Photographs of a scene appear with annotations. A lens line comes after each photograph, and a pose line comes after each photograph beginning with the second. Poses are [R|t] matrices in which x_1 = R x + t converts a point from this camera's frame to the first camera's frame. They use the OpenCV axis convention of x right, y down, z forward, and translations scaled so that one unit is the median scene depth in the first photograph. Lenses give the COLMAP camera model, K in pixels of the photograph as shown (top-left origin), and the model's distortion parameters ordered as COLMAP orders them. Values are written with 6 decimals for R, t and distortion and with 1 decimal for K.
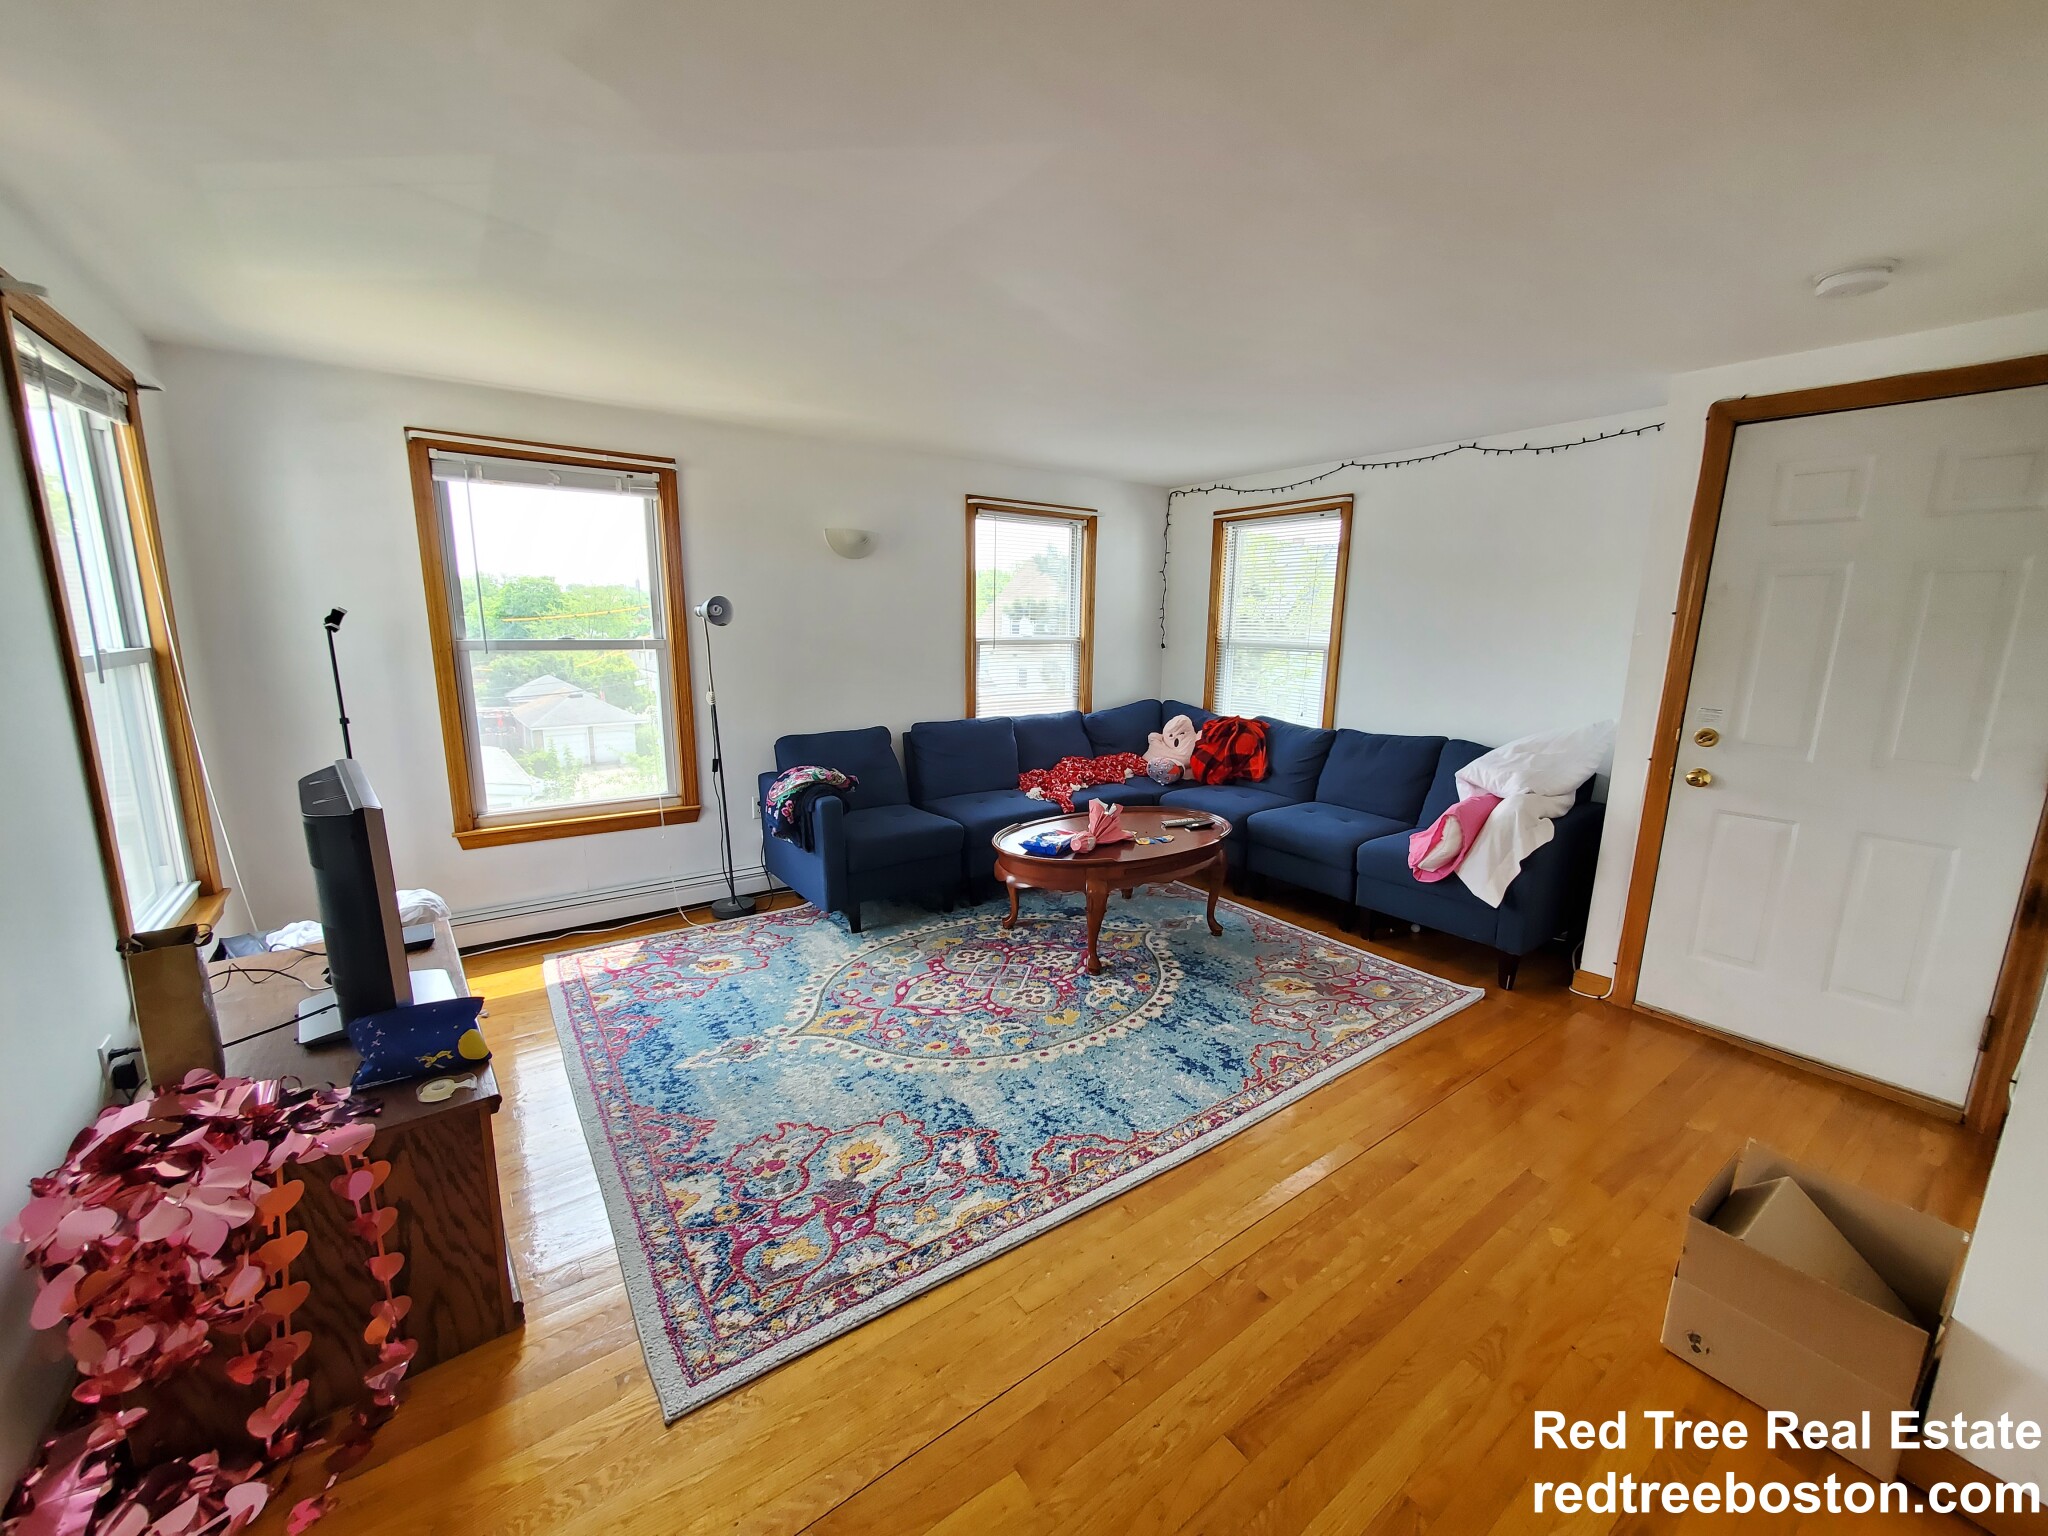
lens RADIAL K [[806.1, 0, 1024.0], [0, 806.1, 768.0], [0, 0, 1]] dist [0.010259, 0.000008]
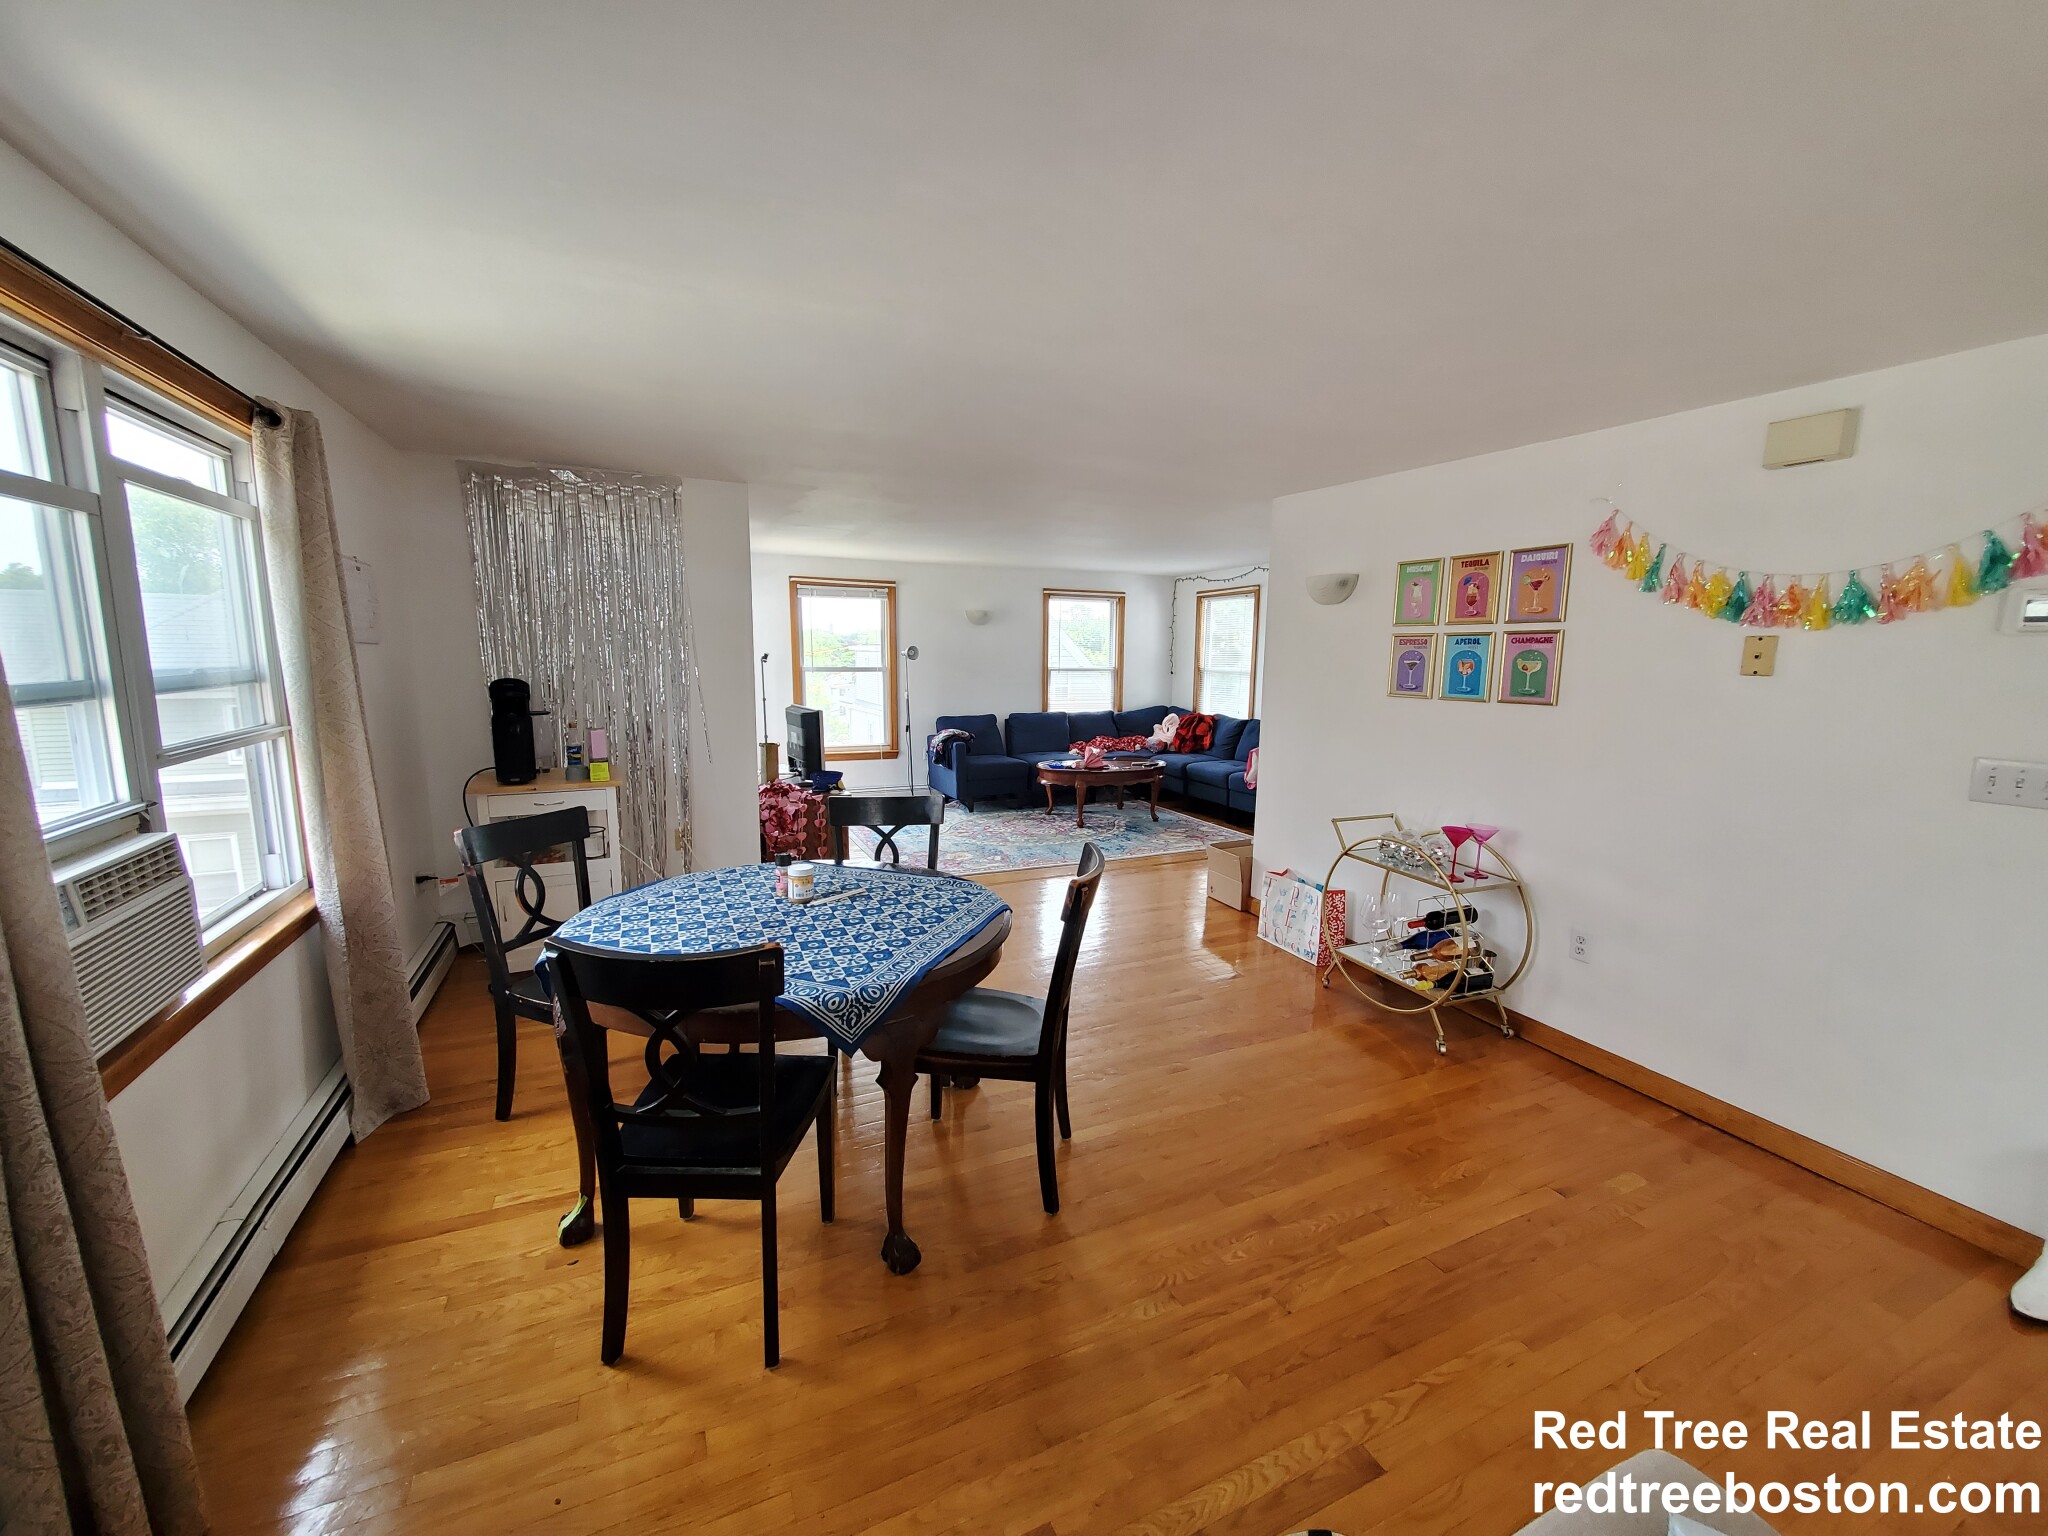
lens RADIAL K [[817.5, 0, 1024.0], [0, 817.5, 768.0], [0, 0, 1]] dist [-0.010095, 0.000023]
pose [[0.978513, 0.024973, -0.204667, 0.263112], [-0.034607, 0.998448, -0.043631, 0.141341], [0.203260, 0.049776, 0.977859, -0.758433]]
